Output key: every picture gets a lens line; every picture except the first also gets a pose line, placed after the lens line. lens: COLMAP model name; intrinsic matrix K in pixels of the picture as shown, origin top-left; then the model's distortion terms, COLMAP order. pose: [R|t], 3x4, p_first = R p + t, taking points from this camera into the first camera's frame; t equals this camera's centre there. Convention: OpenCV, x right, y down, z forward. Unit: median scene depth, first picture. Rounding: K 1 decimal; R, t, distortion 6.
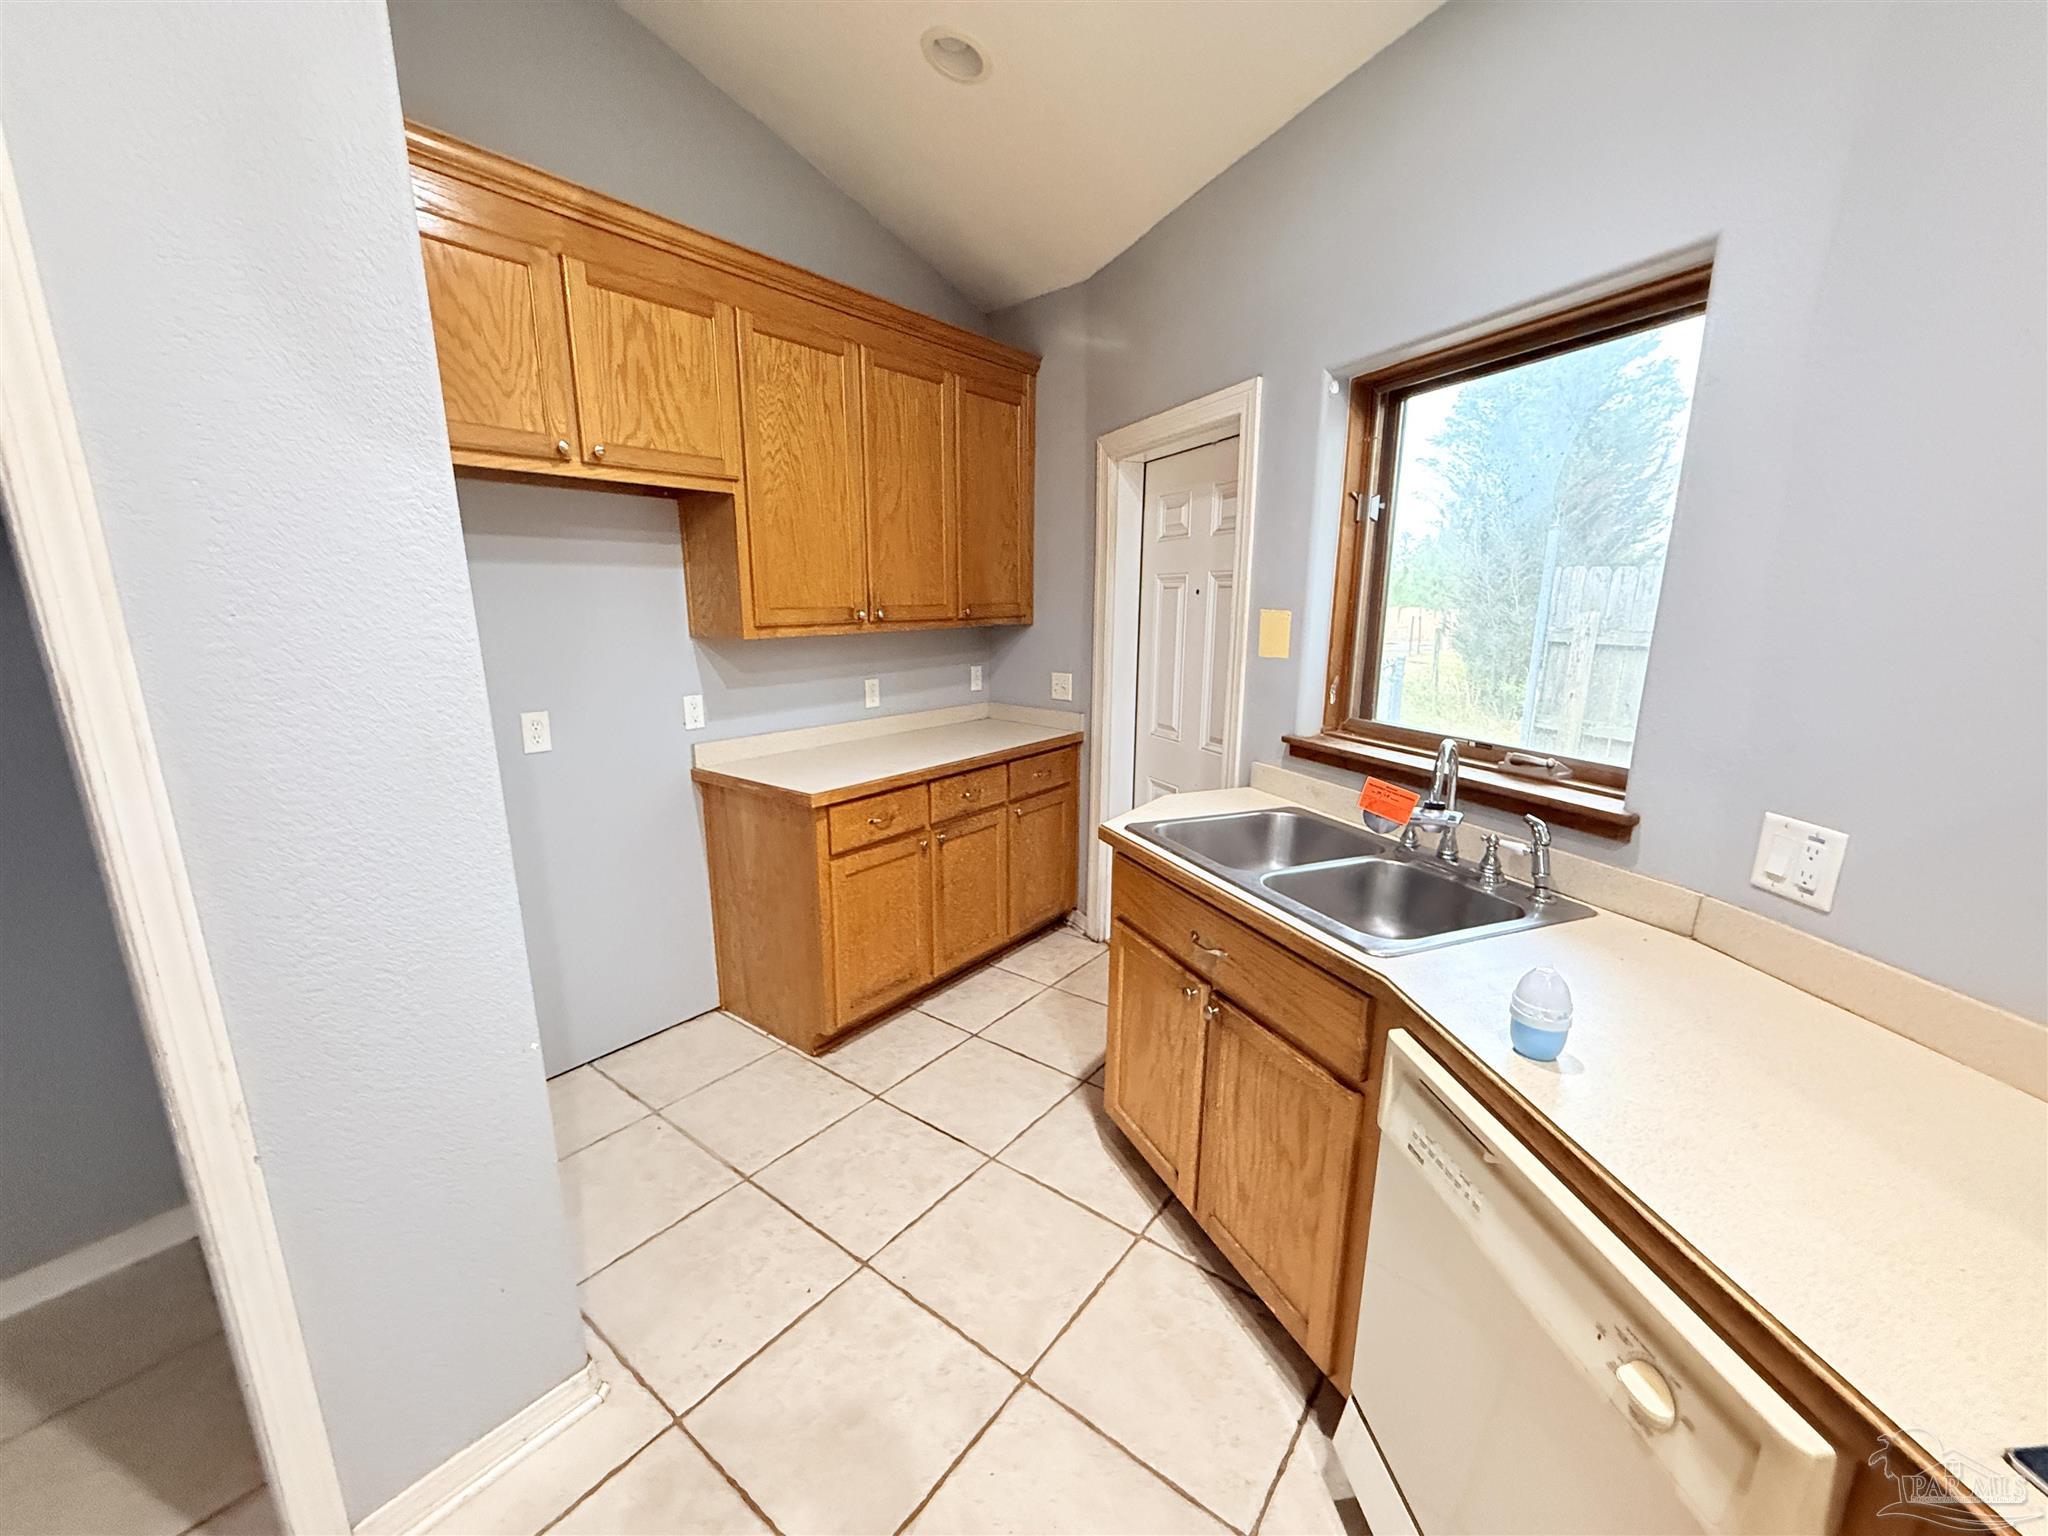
lens RADIAL K [[832.1, 0, 1024.0], [0, 832.1, 768.0], [0, 0, 1]] dist [-0.000077, -0.000009]
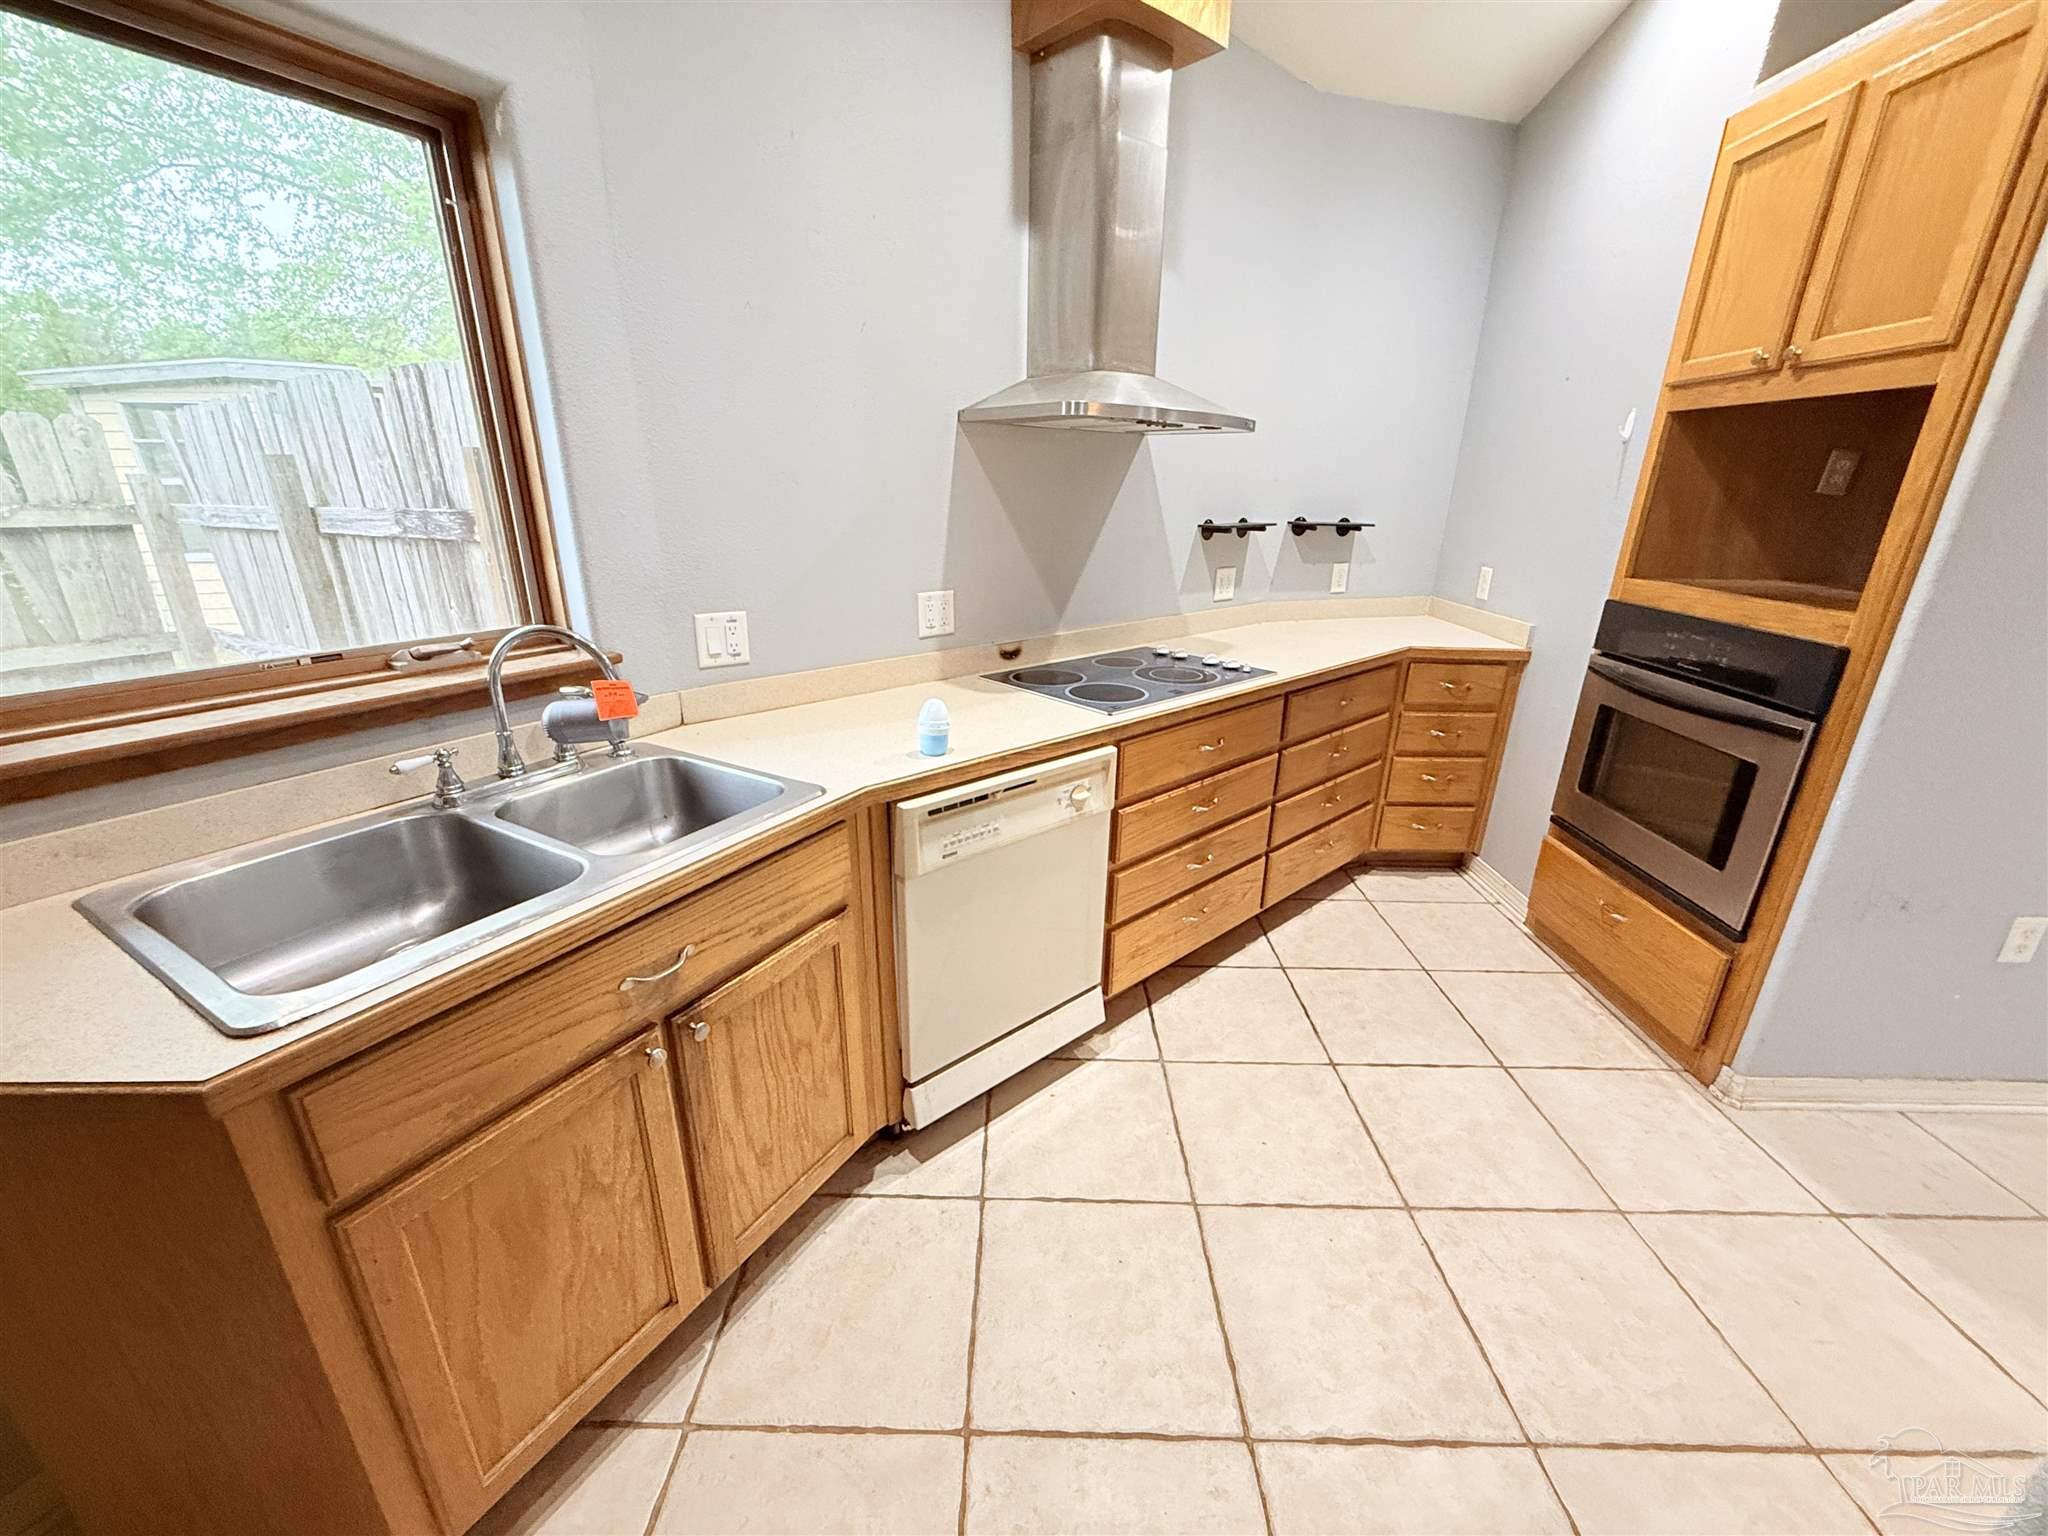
lens RADIAL K [[812.8, 0, 1024.0], [0, 812.8, 768.0], [0, 0, 1]] dist [0.000843, 0.000047]
pose [[-0.605064, -0.277637, 0.746201, -0.455963], [0.141938, 0.884601, 0.444223, -0.208093], [-0.783423, 0.374698, -0.495833, 1.109983]]
